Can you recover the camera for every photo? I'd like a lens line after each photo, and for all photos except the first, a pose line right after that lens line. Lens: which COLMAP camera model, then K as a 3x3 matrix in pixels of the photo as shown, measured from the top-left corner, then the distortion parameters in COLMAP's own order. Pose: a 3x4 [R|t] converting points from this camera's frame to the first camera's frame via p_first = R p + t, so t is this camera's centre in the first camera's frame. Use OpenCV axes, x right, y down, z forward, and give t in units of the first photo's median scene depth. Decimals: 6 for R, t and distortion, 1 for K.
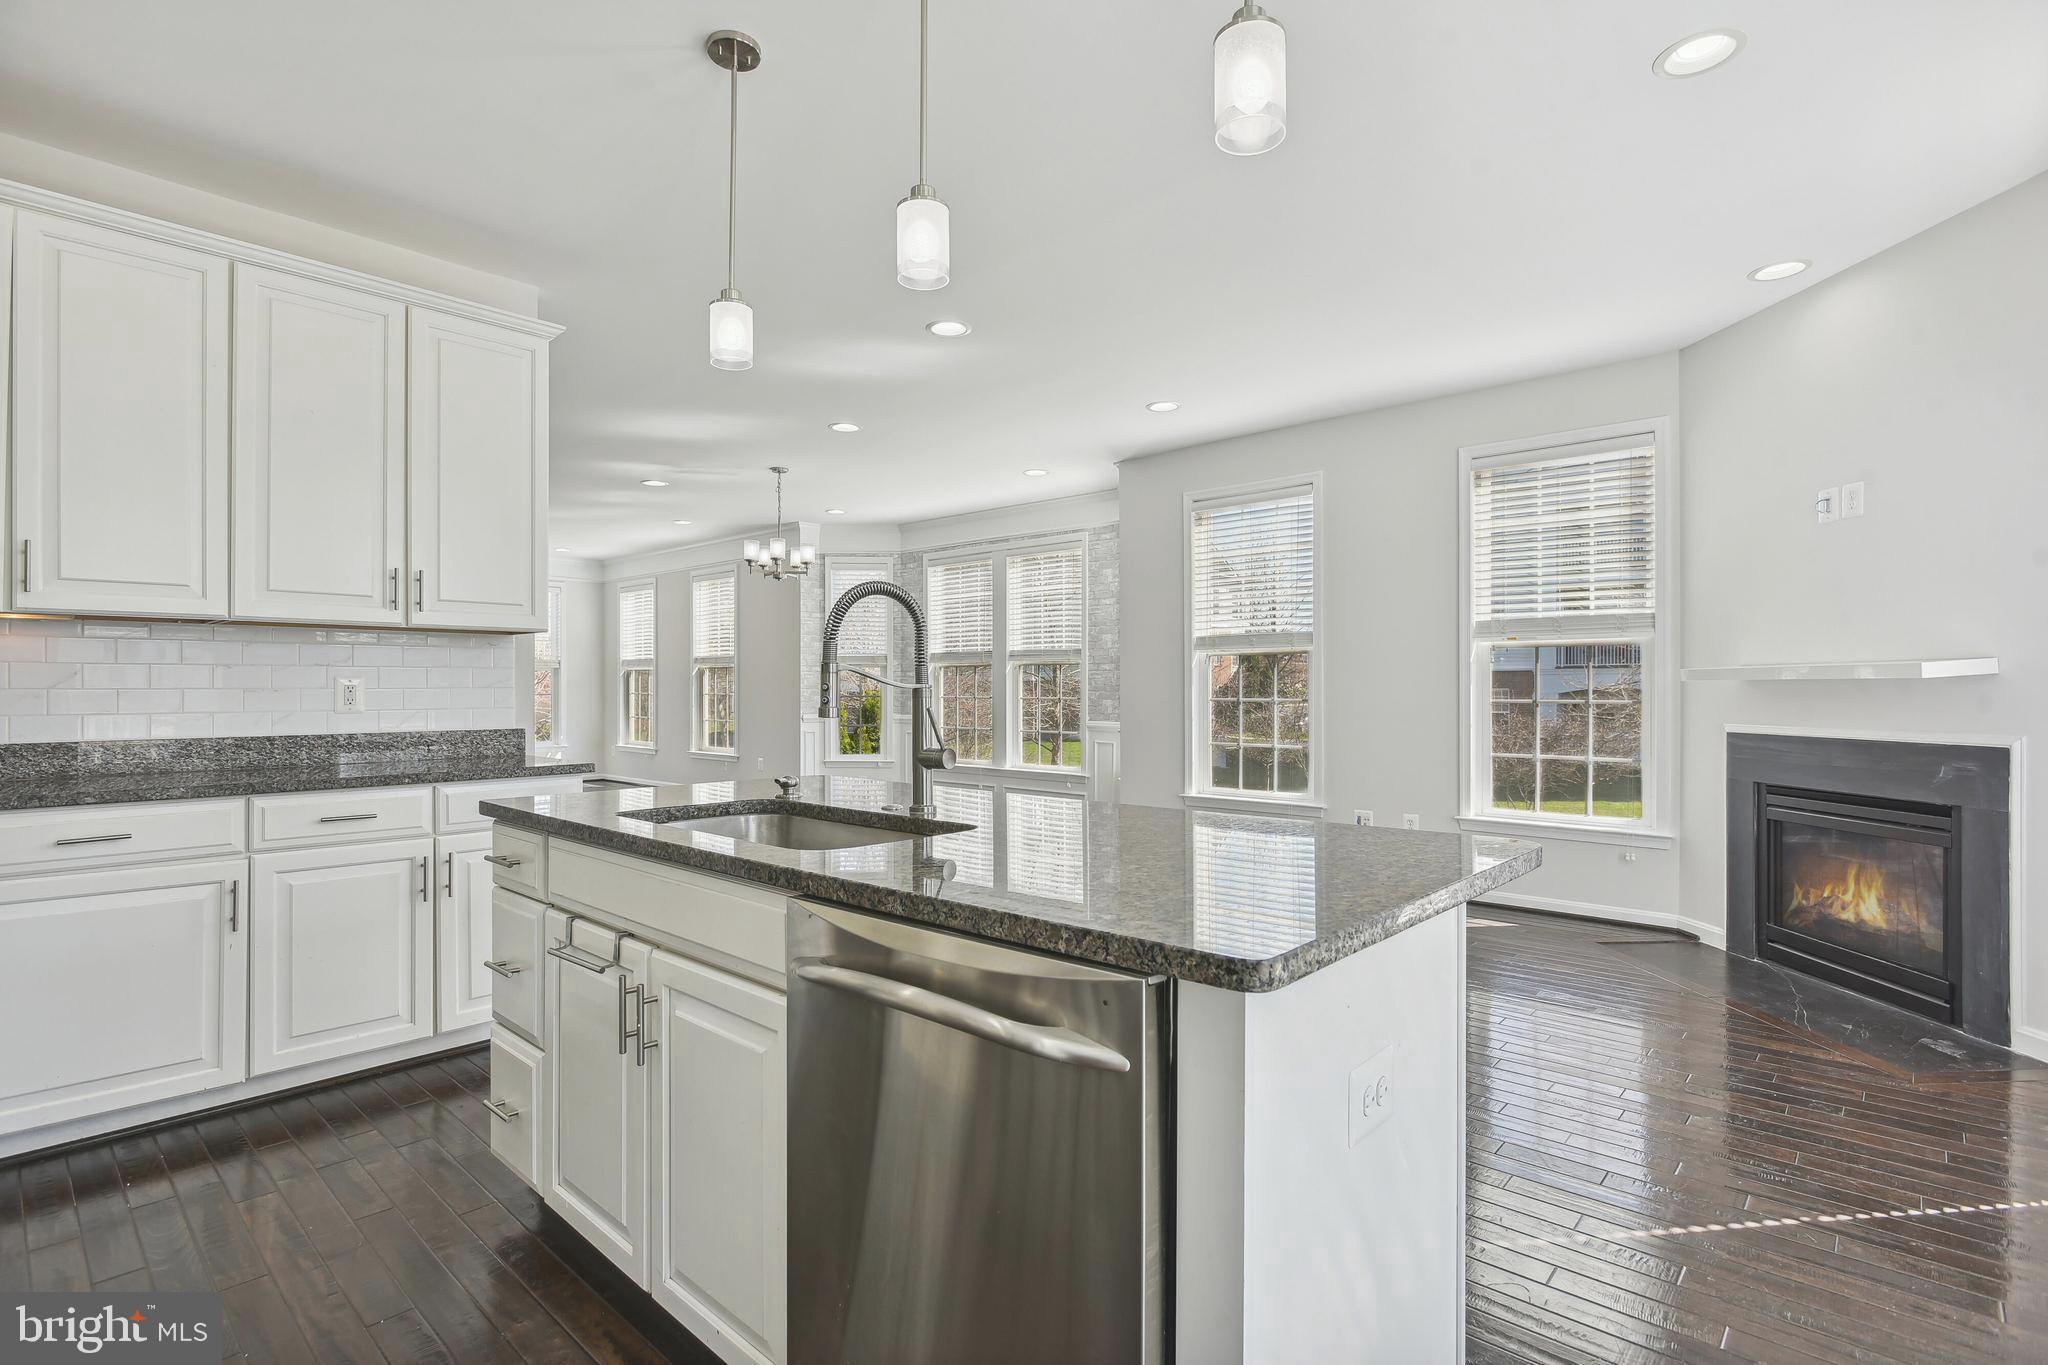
lens RADIAL K [[992.7, 0, 1024.0], [0, 992.7, 682.5], [0, 0, 1]] dist [-0.014440, 0.000085]
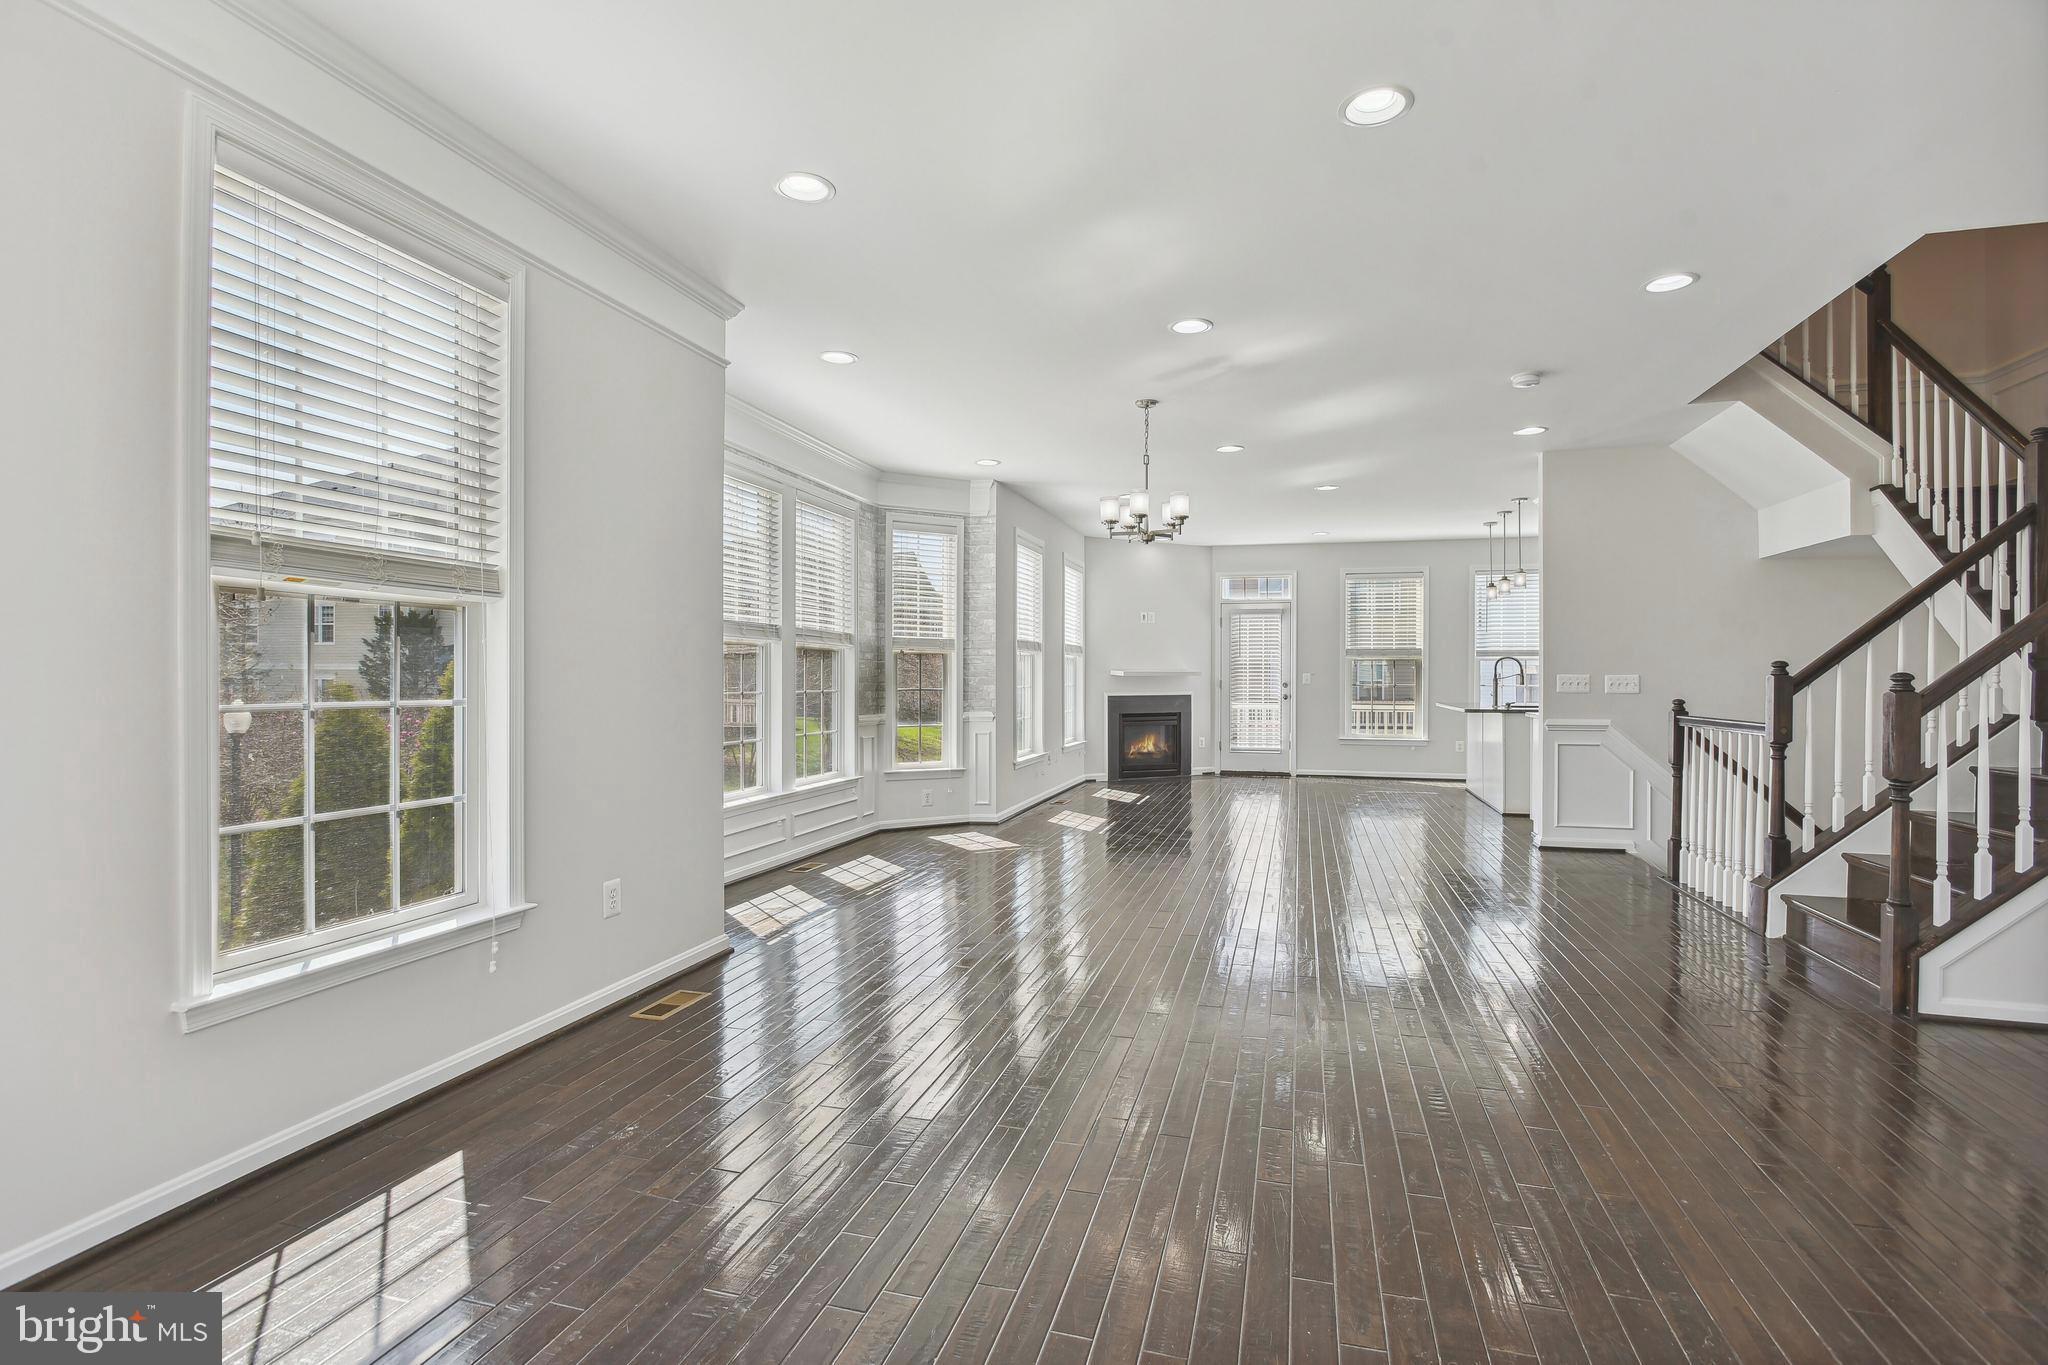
lens RADIAL K [[992.7, 0, 1024.0], [0, 992.7, 682.5], [0, 0, 1]] dist [-0.014440, 0.000085]
pose [[-0.459293, 0.001621, 0.888283, -1.014256], [0.000367, 0.999999, -0.001635, 0.013589], [-0.888285, -0.000425, -0.459293, 1.620561]]
